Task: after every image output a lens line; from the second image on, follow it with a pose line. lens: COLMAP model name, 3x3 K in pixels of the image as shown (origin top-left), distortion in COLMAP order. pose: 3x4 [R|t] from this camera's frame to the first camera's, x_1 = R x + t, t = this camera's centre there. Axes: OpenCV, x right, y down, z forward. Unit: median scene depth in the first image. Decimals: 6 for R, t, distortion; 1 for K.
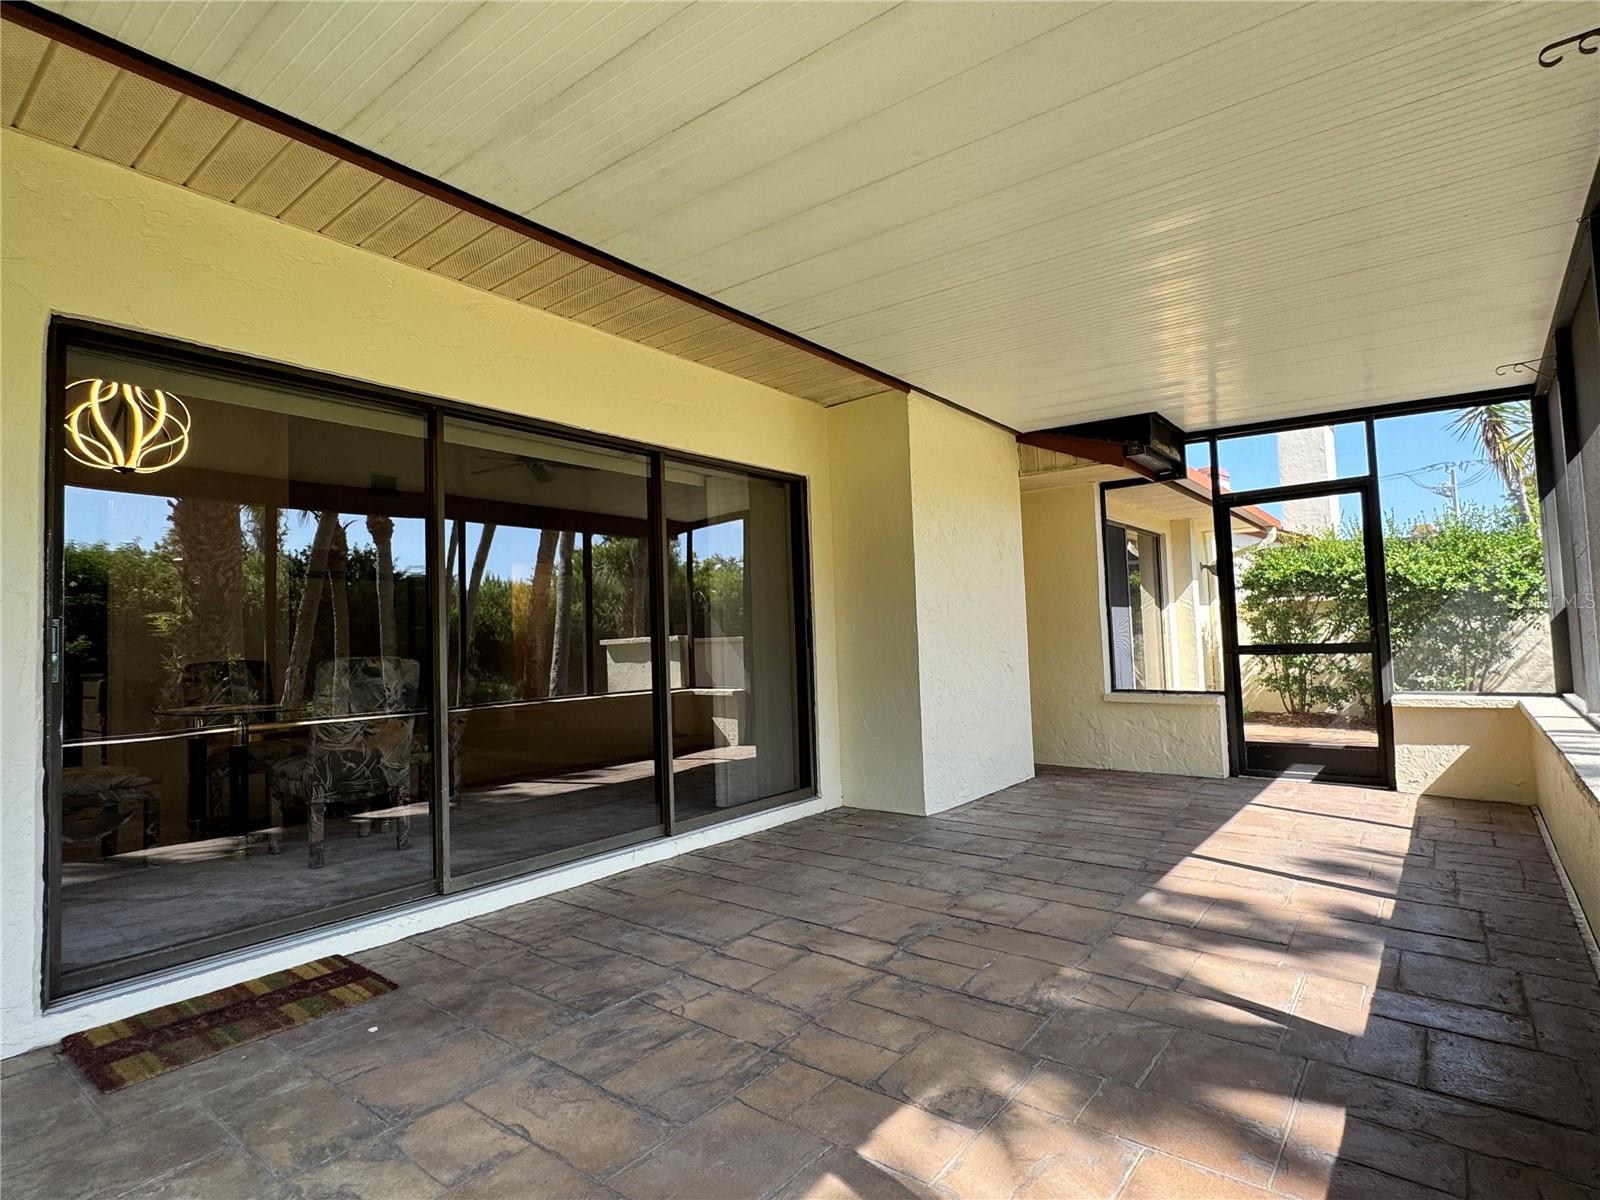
lens RADIAL K [[829.0, 0, 798.1], [0, 829.0, 604.2], [0, 0, 1]] dist [-0.000443, -0.002474]
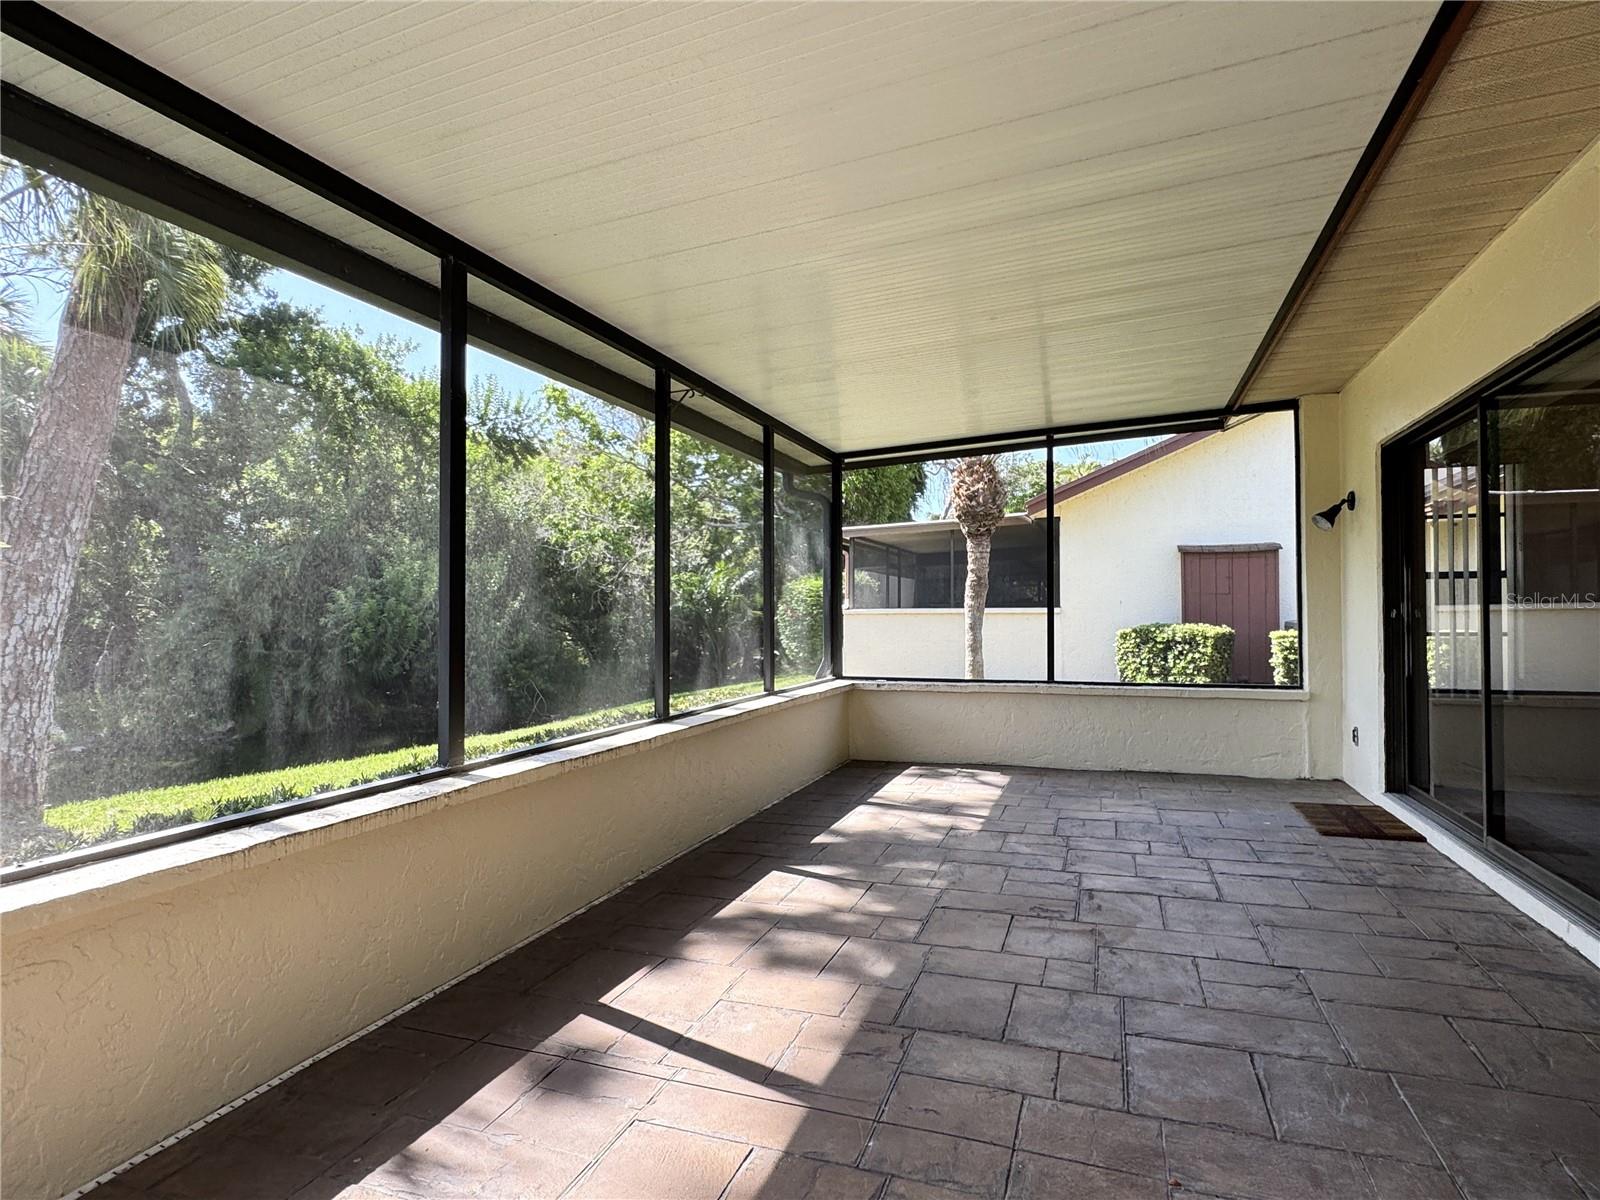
lens RADIAL K [[829.0, 0, 804.0], [0, 829.0, 600.1], [0, 0, 1]] dist [-0.000443, -0.002474]
pose [[-0.949755, 0.035783, -0.310941, 0.639596], [0.054318, 0.997212, -0.051156, 0.028527], [0.308244, -0.065475, -0.949051, 1.514117]]
